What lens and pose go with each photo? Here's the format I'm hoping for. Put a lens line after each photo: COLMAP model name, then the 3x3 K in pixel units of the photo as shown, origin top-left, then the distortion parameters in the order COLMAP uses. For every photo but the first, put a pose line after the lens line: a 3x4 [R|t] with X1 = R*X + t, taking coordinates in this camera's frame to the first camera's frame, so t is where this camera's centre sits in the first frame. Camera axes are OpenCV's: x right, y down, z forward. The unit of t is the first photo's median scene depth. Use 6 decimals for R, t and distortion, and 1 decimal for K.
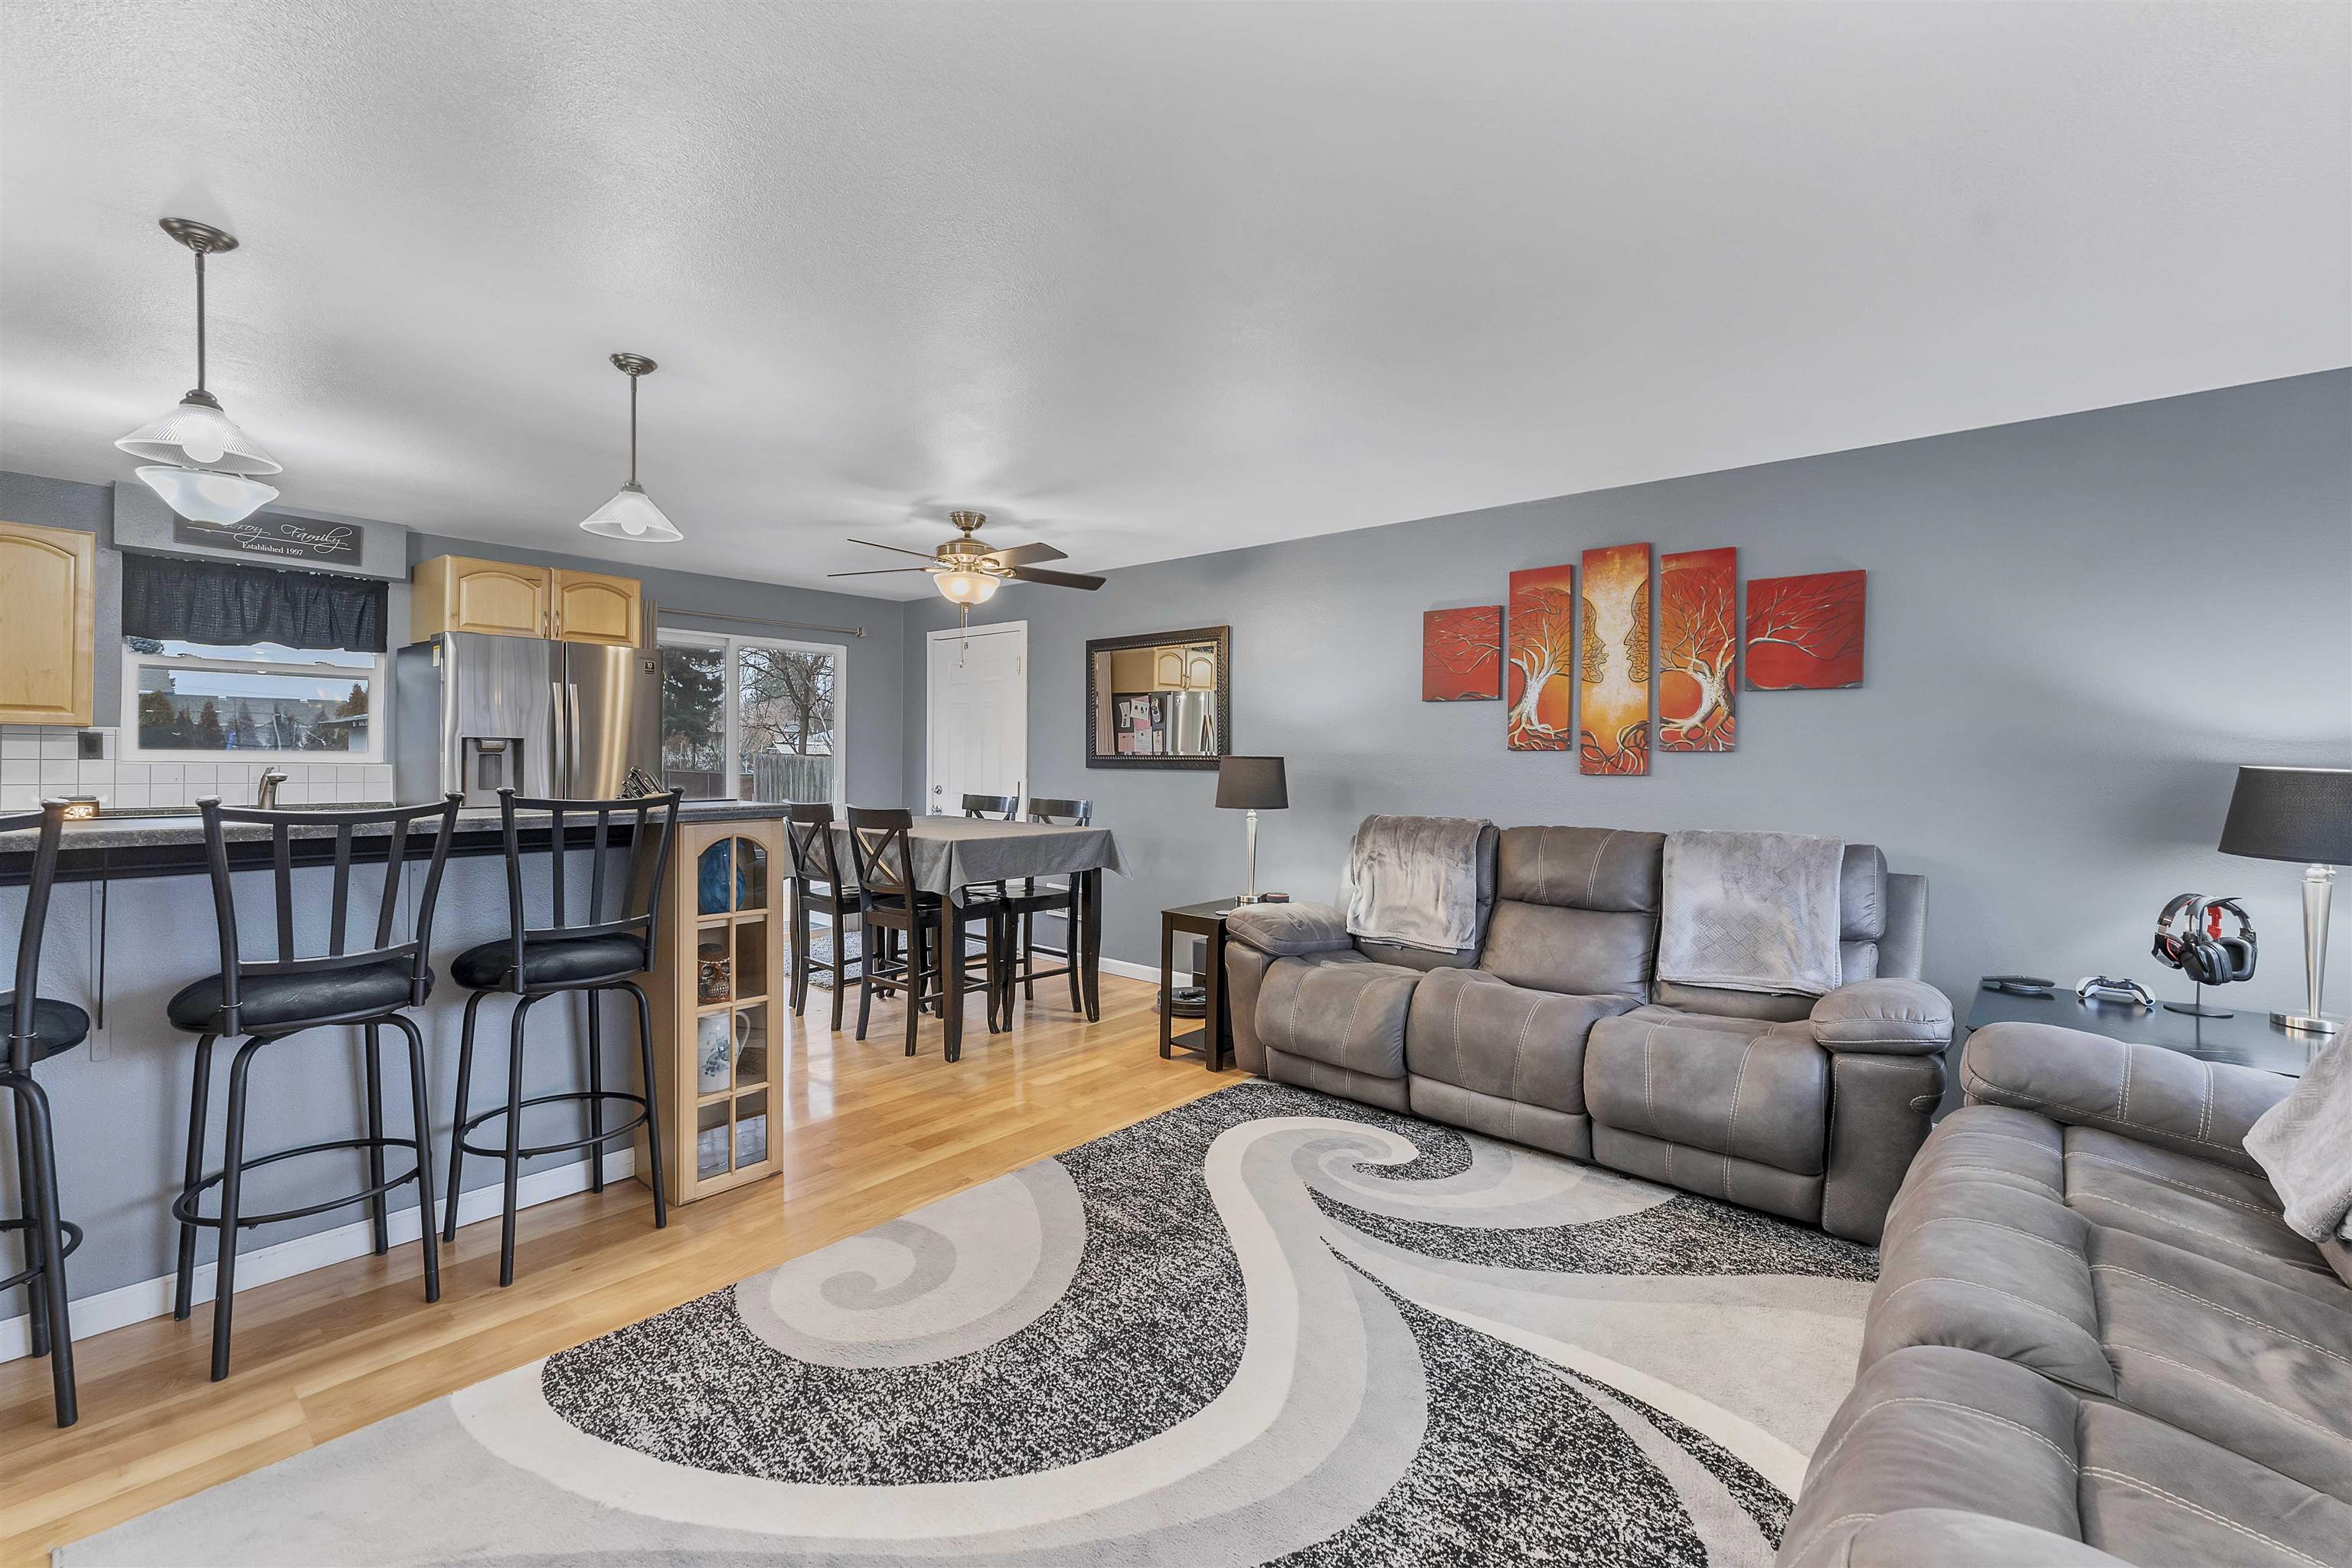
lens RADIAL K [[981.0, 0, 1178.3], [0, 981.0, 760.3], [0, 0, 1]] dist [0.002361, 0.000284]
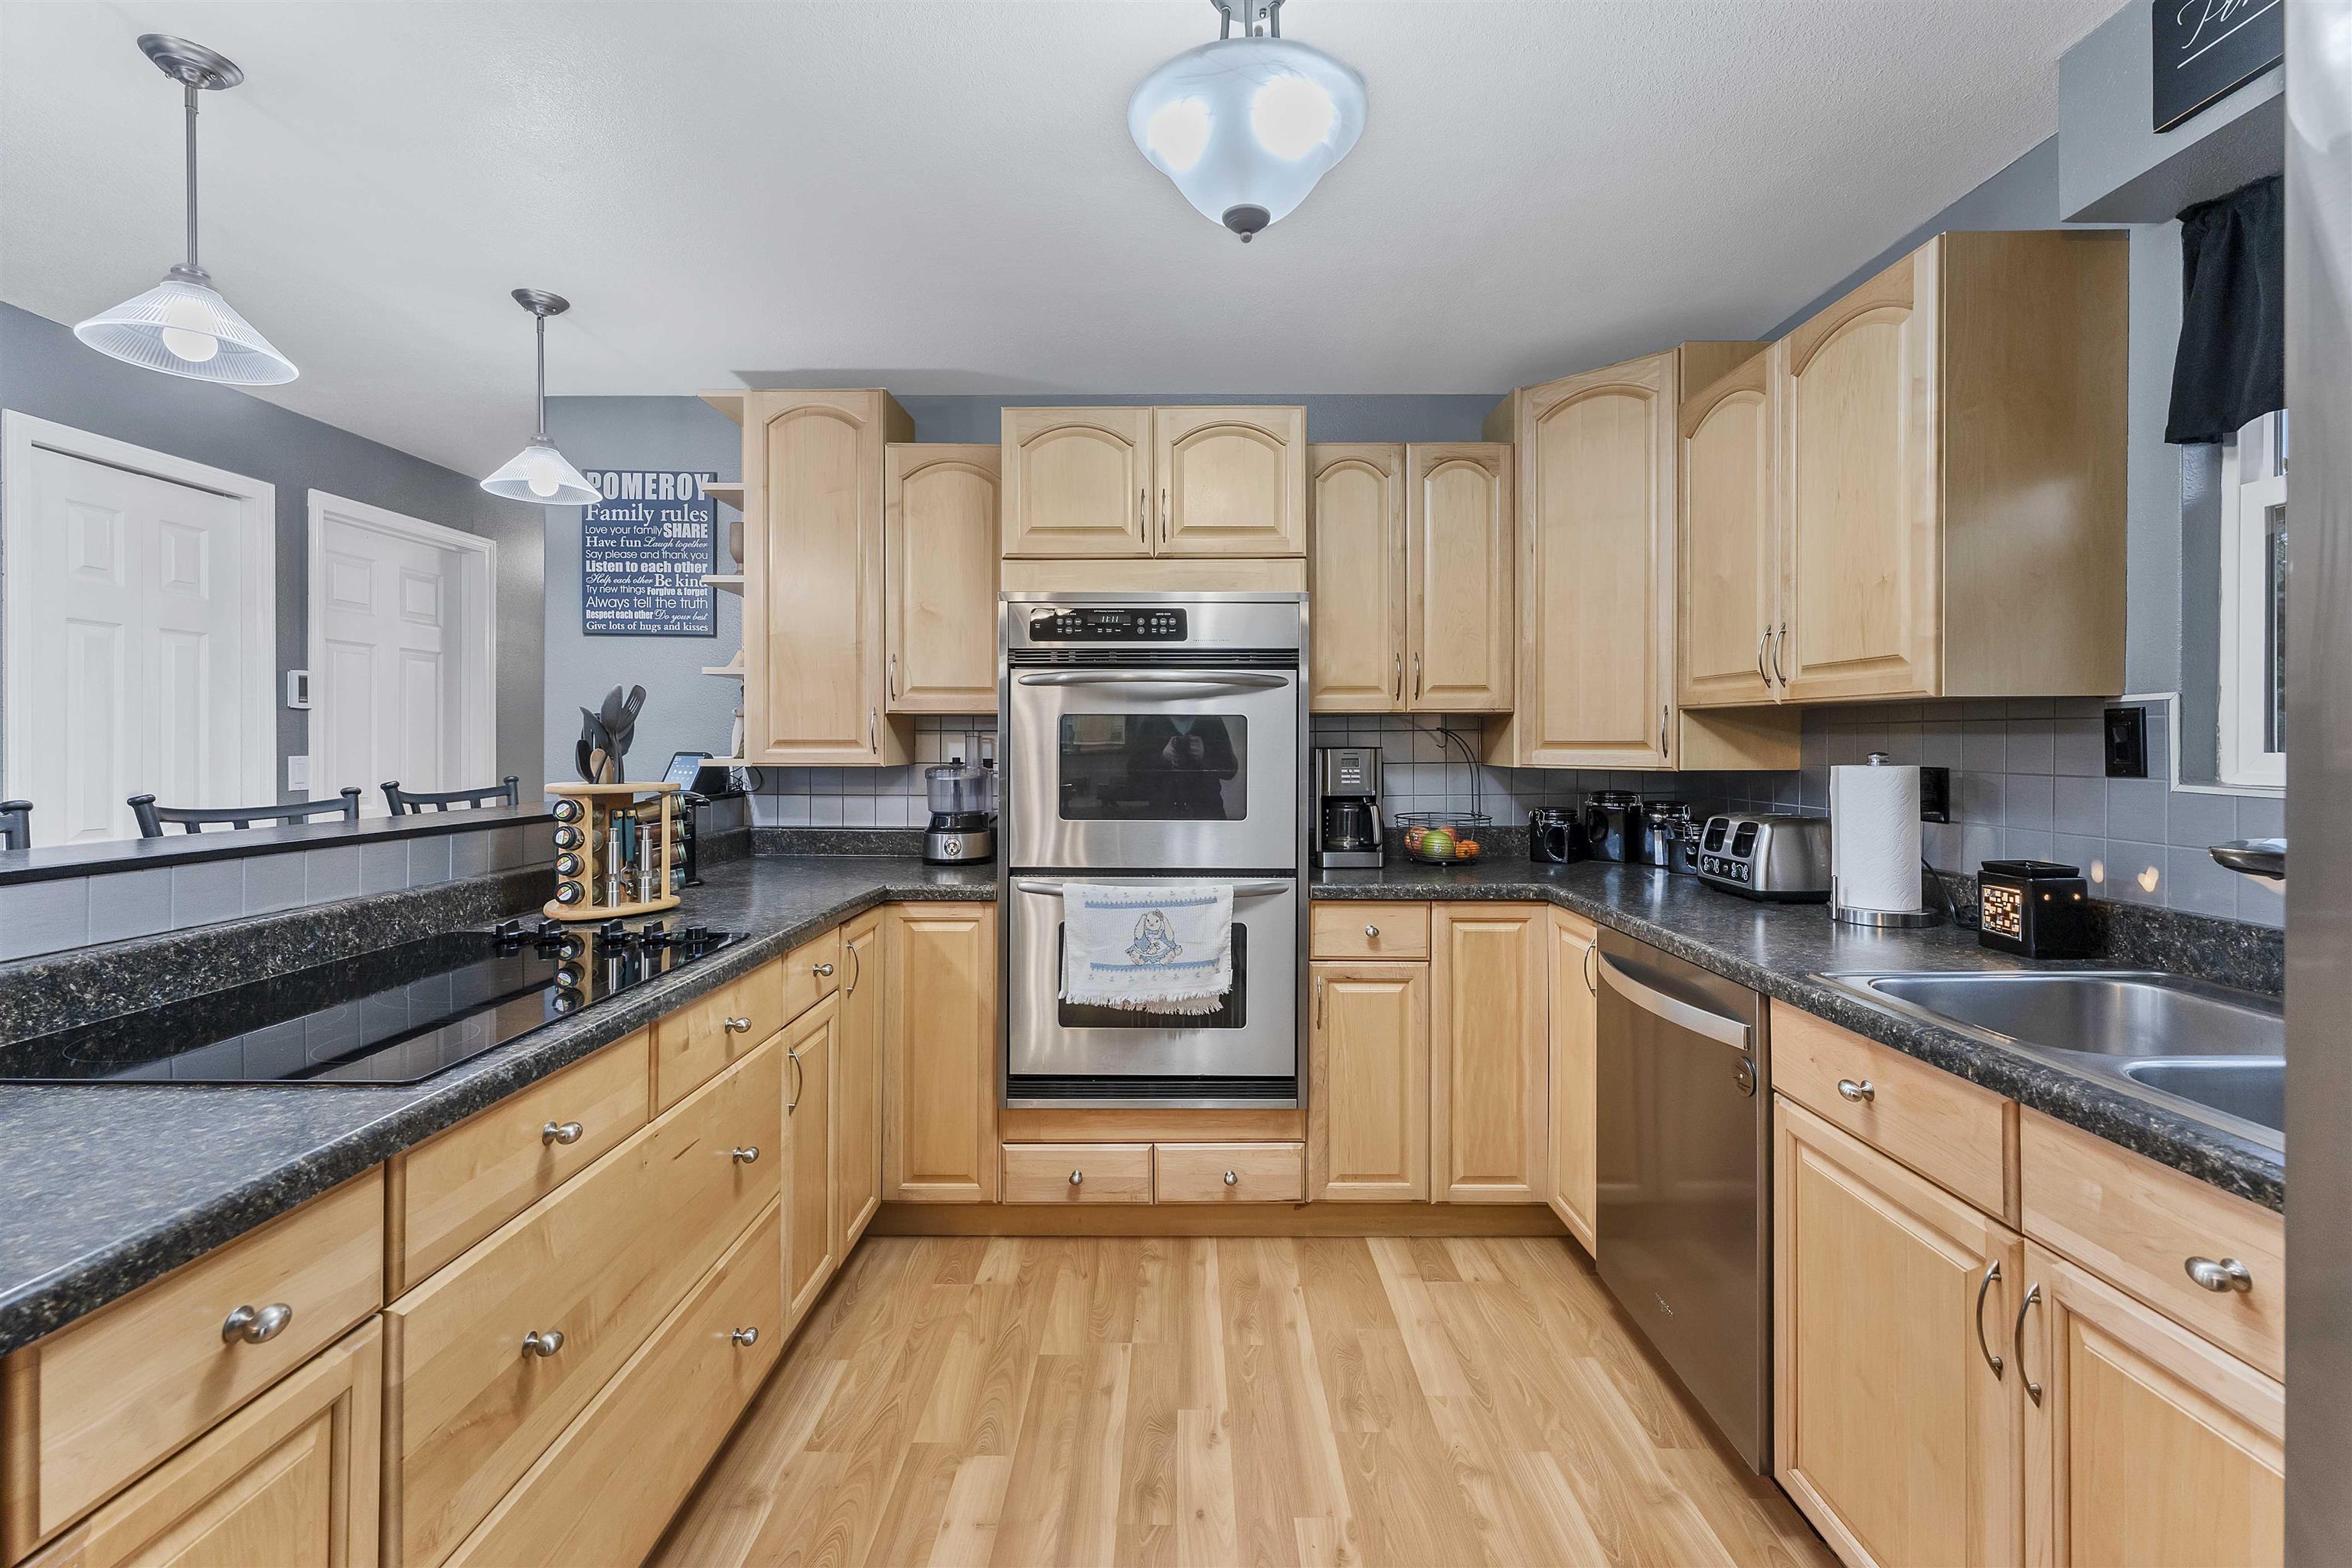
lens RADIAL K [[985.3, 0, 1180.0], [0, 985.3, 745.1], [0, 0, 1]] dist [0.002499, -0.000053]
pose [[-0.765413, -0.010738, -0.643450, -0.563986], [-0.010287, 0.999937, -0.004450, -0.008158], [0.643458, 0.003213, -0.765475, 1.070651]]
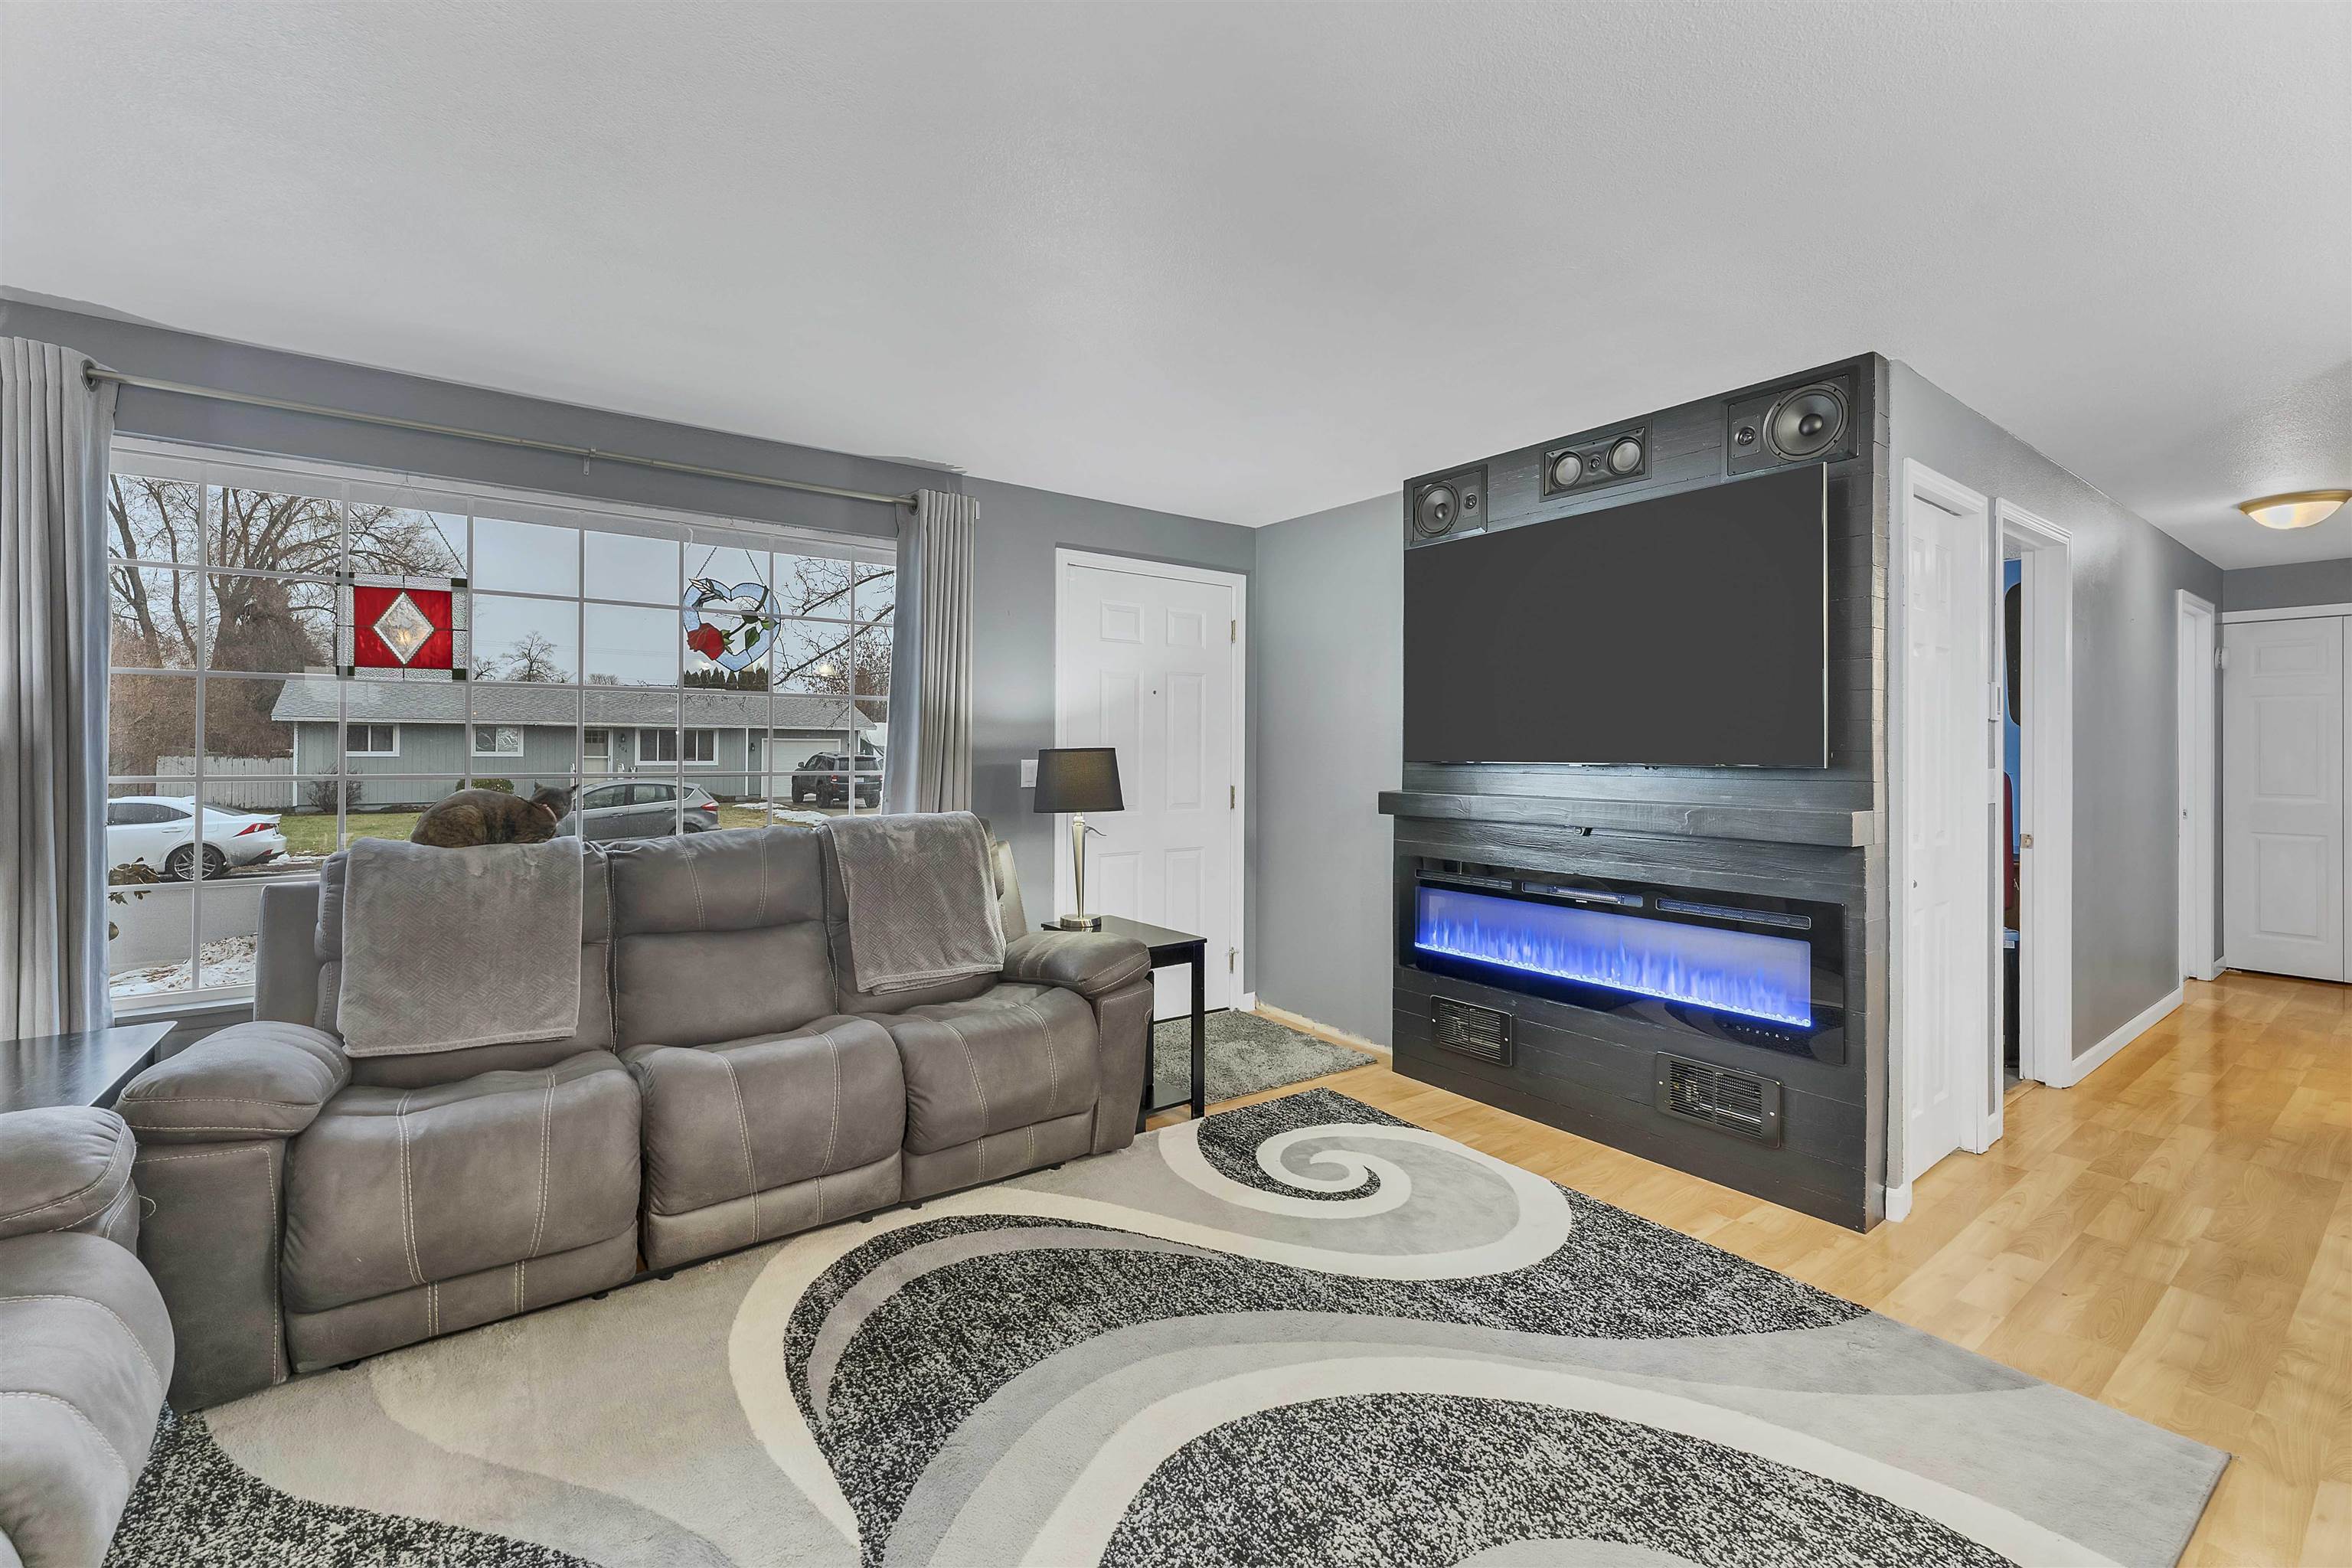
lens RADIAL K [[985.3, 0, 1180.0], [0, 985.3, 745.1], [0, 0, 1]] dist [0.002499, -0.000053]
pose [[-0.974372, -0.015488, 0.224410, -0.071684], [-0.016134, 0.999869, -0.001045, -0.003922], [-0.224364, -0.004639, -0.974494, 0.916658]]
